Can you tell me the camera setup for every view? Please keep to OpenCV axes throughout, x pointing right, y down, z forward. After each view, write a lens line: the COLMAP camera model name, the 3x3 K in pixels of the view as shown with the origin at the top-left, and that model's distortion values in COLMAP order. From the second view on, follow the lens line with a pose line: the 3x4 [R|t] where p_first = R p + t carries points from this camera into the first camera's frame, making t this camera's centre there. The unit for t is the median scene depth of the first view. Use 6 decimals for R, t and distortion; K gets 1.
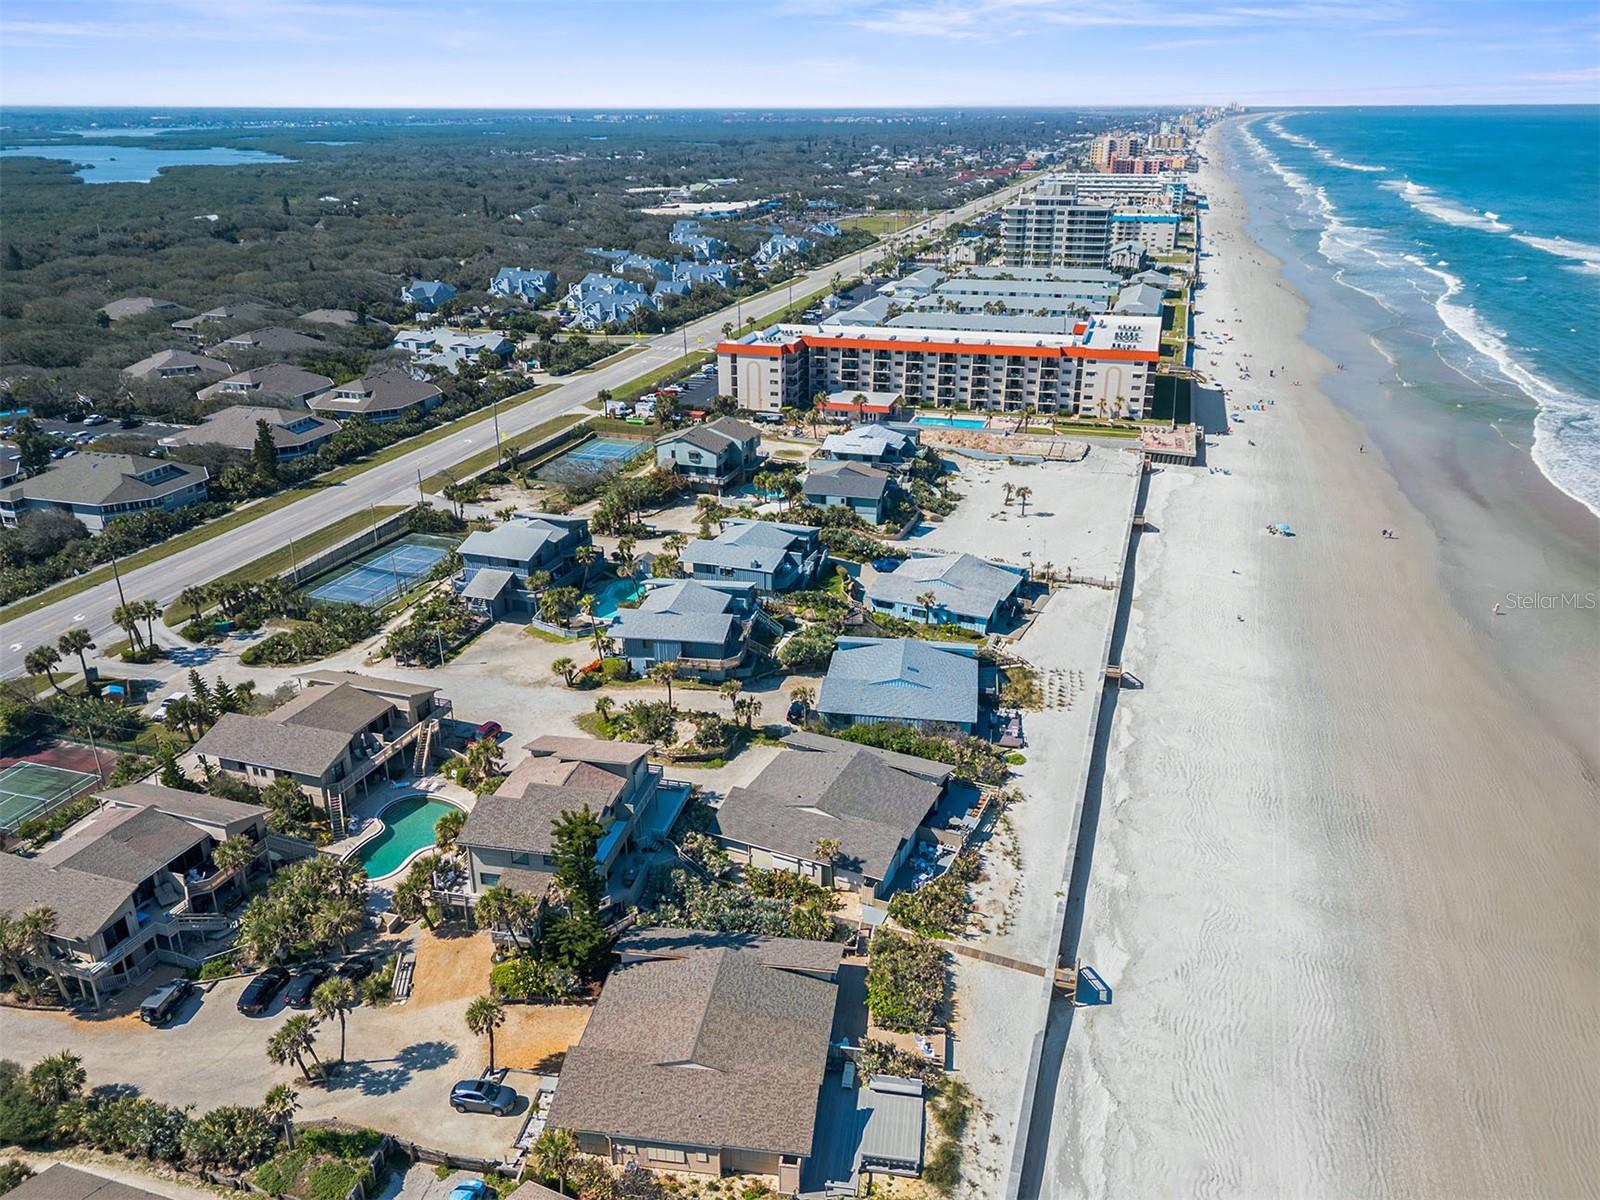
lens RADIAL K [[1204.3, 0, 799.1], [0, 1204.3, 591.3], [0, 0, 1]] dist [0.065315, -0.051548]
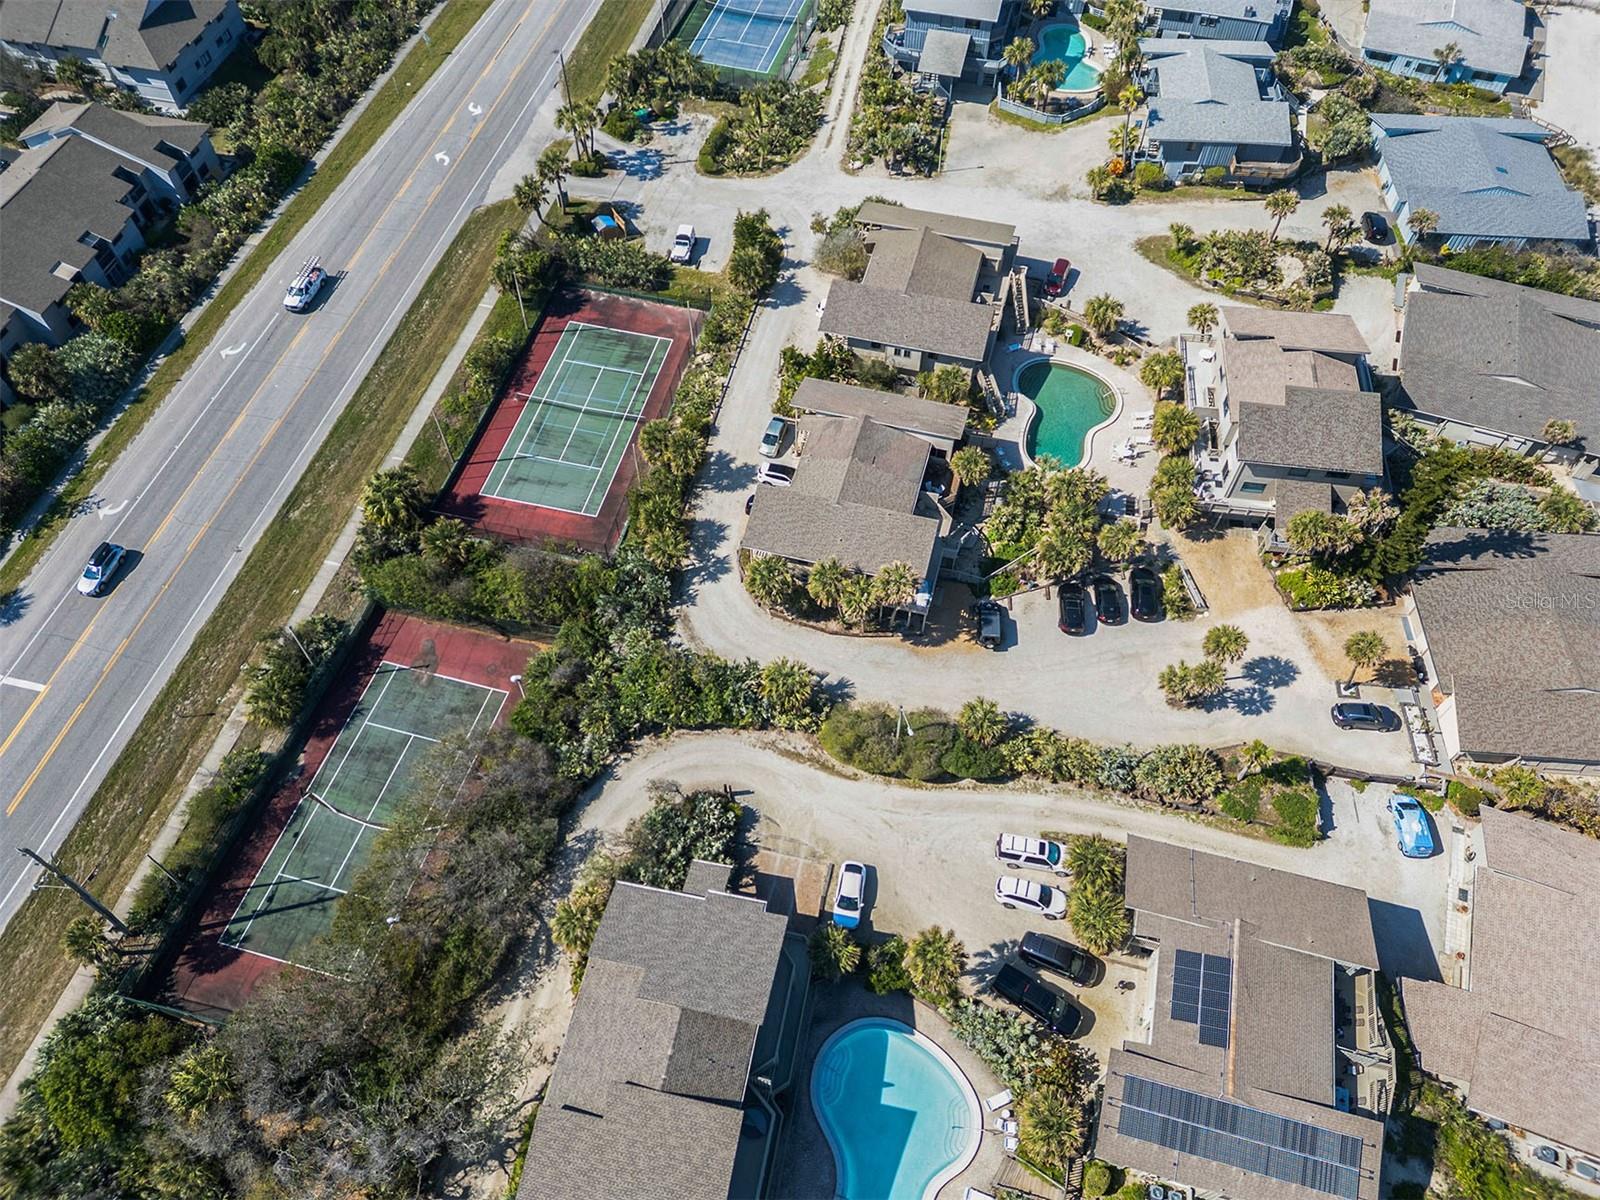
lens RADIAL K [[1116.1, 0, 796.4], [0, 1116.1, 605.2], [0, 0, 1]] dist [0.069466, -0.058956]
pose [[0.997757, -0.052945, 0.040953, -0.509016], [0.021693, 0.834584, 0.550454, -0.150895], [-0.063322, -0.548331, 0.833861, 0.152720]]
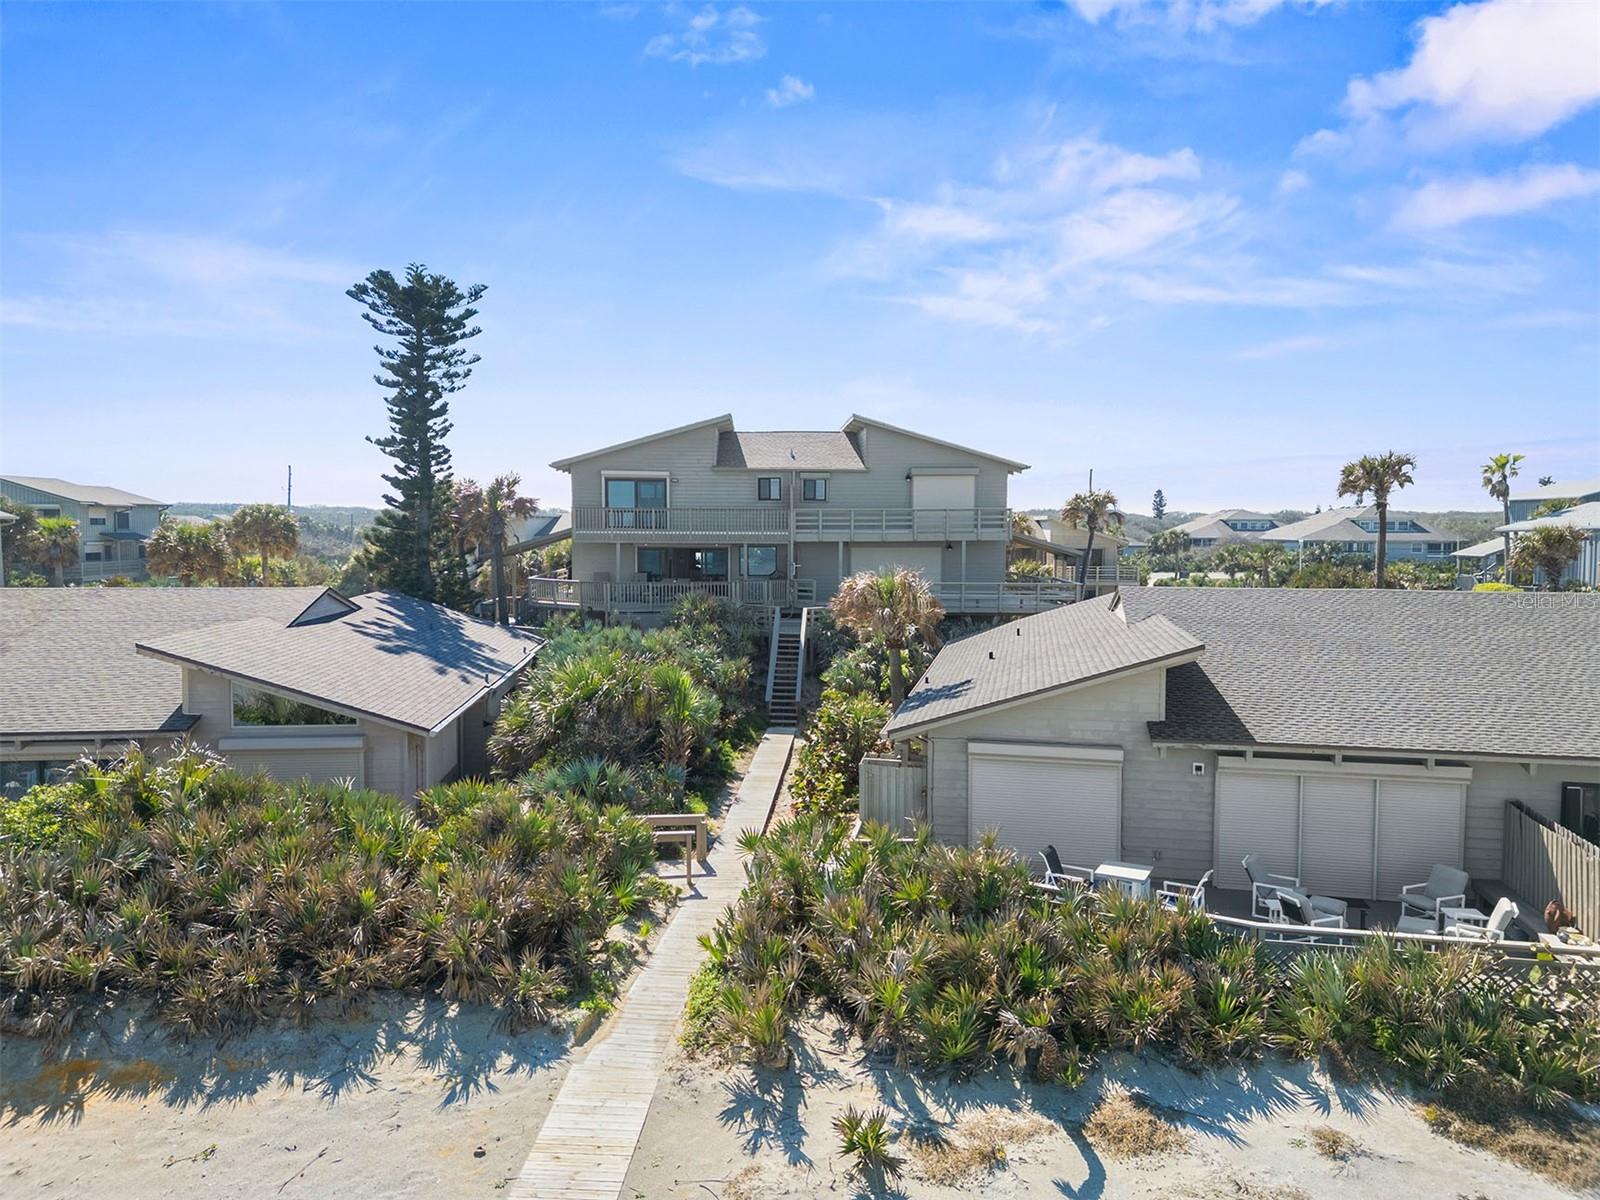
lens RADIAL K [[1116.1, 0, 806.9], [0, 1116.1, 592.9], [0, 0, 1]] dist [0.069466, -0.058956]
pose [[0.243680, 0.049455, -0.968594, 0.203132], [-0.370009, 0.927903, -0.045710, 0.179476], [0.896501, 0.369527, 0.244410, 0.731383]]
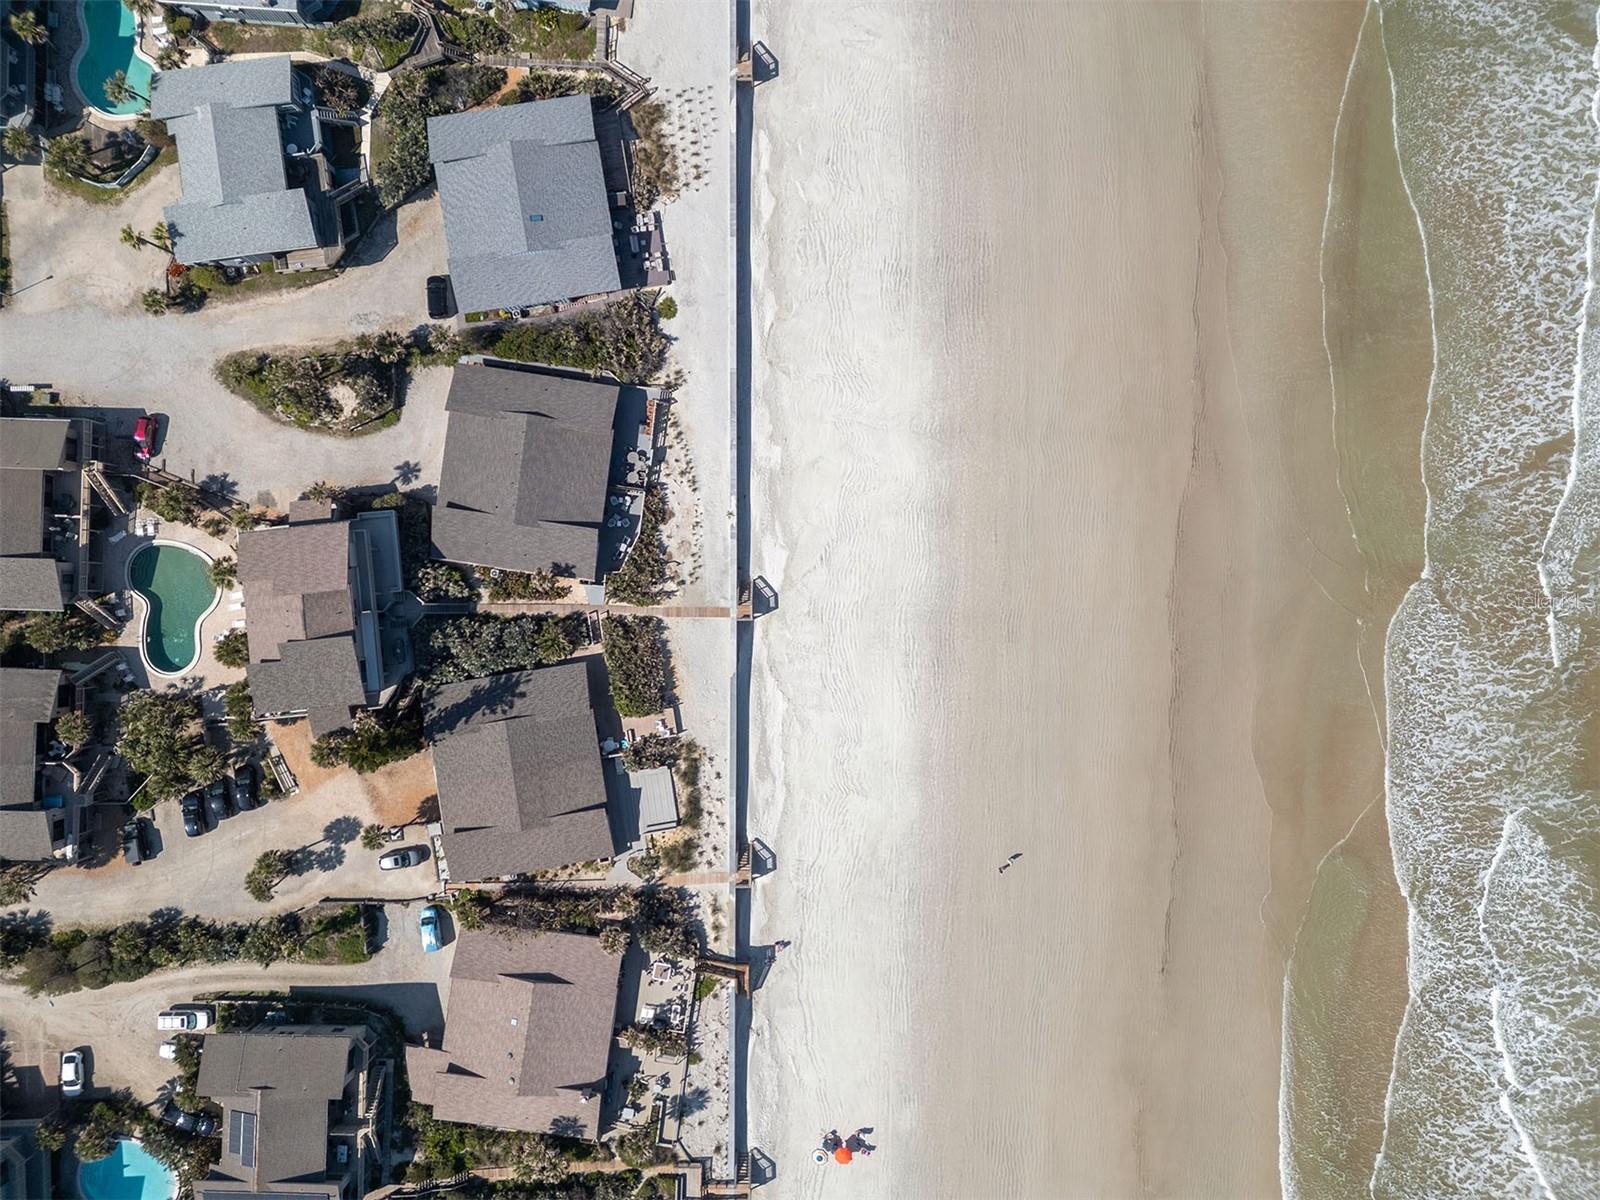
lens RADIAL K [[1116.1, 0, 801.2], [0, 1116.1, 597.2], [0, 0, 1]] dist [0.069466, -0.058956]
pose [[0.955256, -0.295758, 0.003582, 0.208463], [0.107681, 0.359025, 0.927096, -0.634130], [-0.275482, -0.885228, 0.374808, 0.387437]]
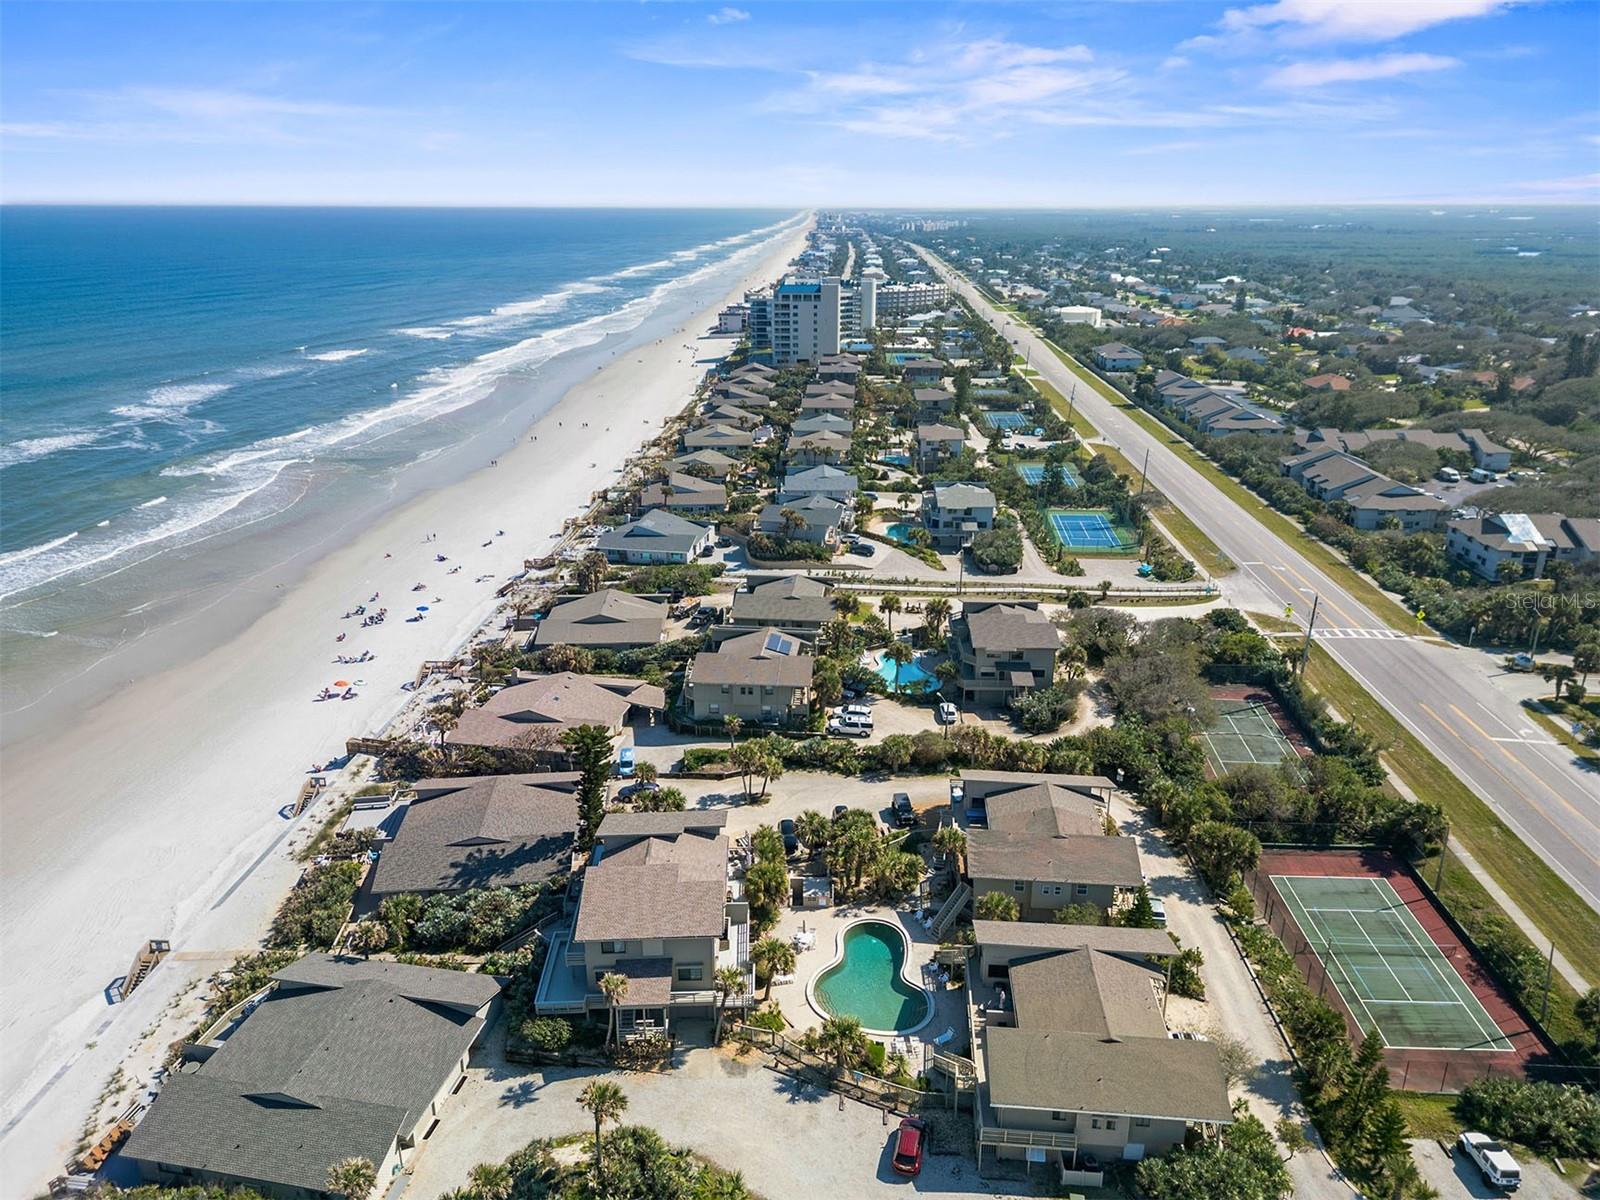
lens RADIAL K [[1116.1, 0, 798.4], [0, 1116.1, 605.6], [0, 0, 1]] dist [0.069466, -0.058956]
pose [[-0.971449, 0.085046, -0.221482, -0.101371], [-0.083605, 0.750942, 0.655055, -0.459289], [0.222030, 0.654869, -0.722391, 1.220816]]
